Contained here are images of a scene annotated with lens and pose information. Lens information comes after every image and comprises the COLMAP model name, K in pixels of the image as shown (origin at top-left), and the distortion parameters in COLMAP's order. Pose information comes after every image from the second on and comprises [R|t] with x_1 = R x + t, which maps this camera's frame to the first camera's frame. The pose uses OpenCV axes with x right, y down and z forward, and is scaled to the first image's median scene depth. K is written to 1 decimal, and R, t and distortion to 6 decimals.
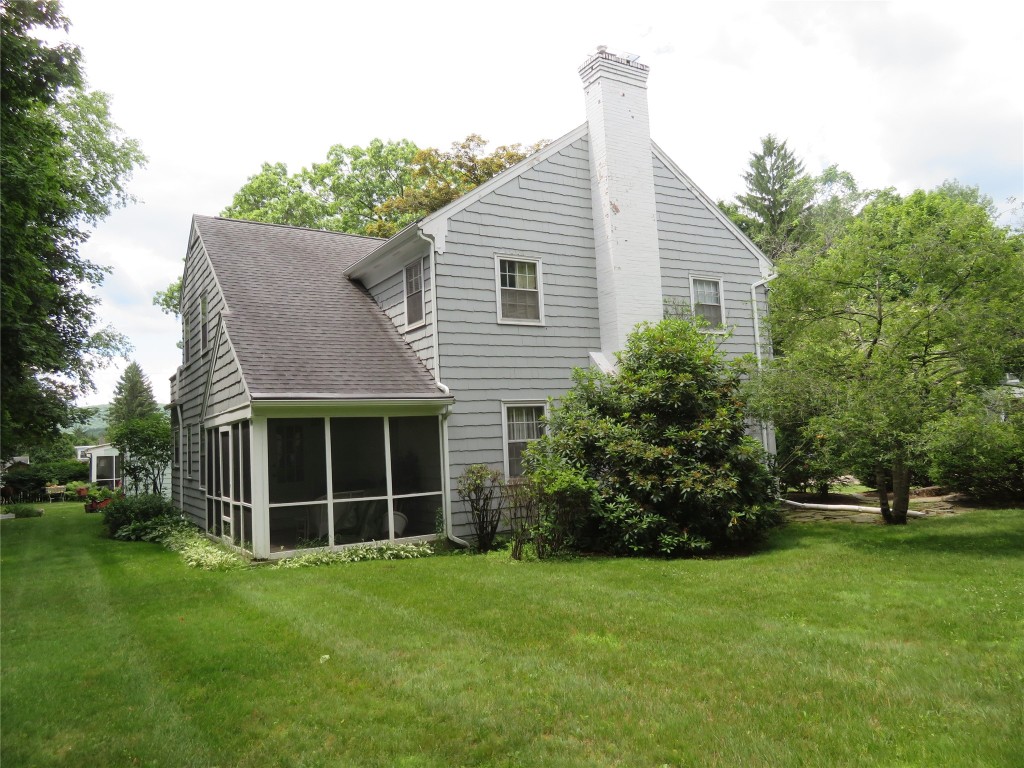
lens RADIAL K [[733.2, 0, 509.8], [0, 733.2, 387.1], [0, 0, 1]] dist [-0.010349, 0.002693]
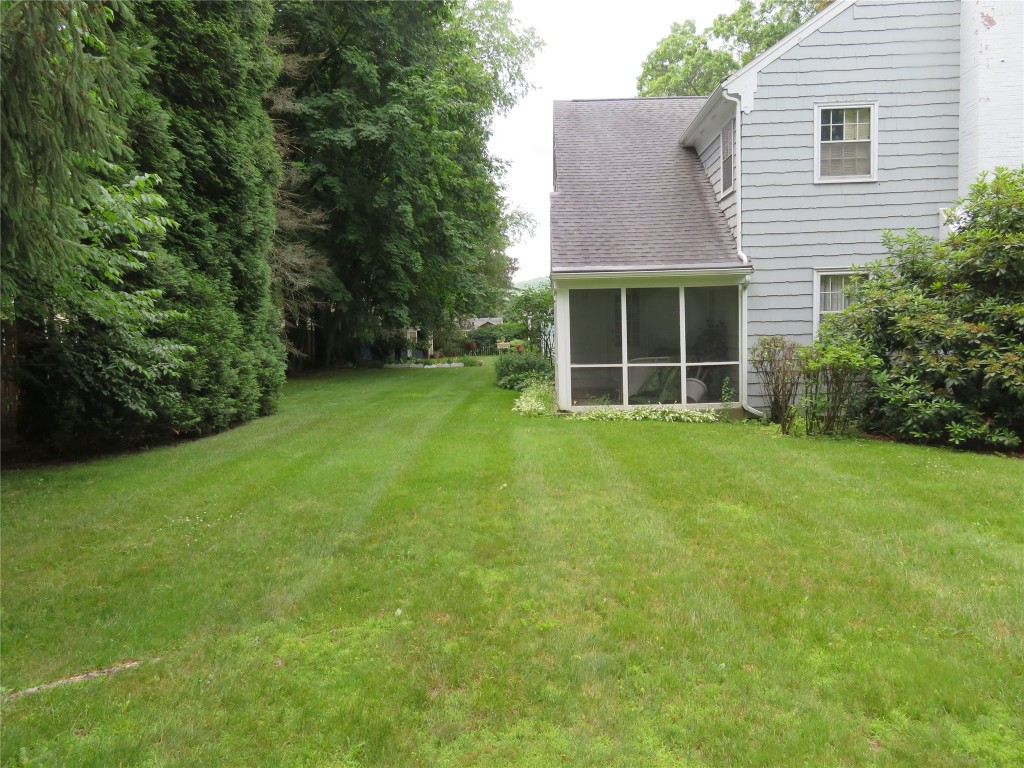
lens RADIAL K [[733.2, 0, 509.8], [0, 733.2, 387.1], [0, 0, 1]] dist [-0.010349, 0.002693]
pose [[0.826179, 0.071816, -0.558812, 0.198767], [0.031597, 0.984376, 0.173222, -0.006682], [0.562521, -0.160769, 0.811001, 0.004199]]
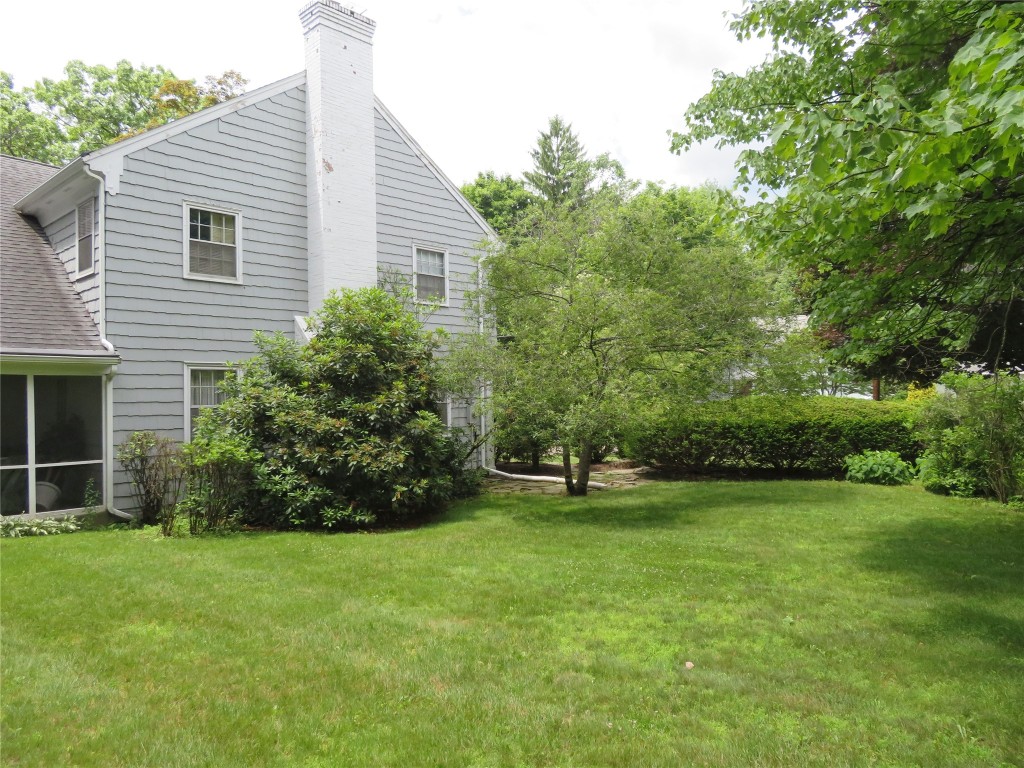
lens RADIAL K [[732.2, 0, 513.3], [0, 732.2, 385.6], [0, 0, 1]] dist [-0.008254, -0.003515]
pose [[0.962888, 0.038133, 0.267193, 0.141945], [-0.050512, 0.997938, 0.039609, -0.009799], [-0.265131, -0.051636, 0.962829, 0.004604]]
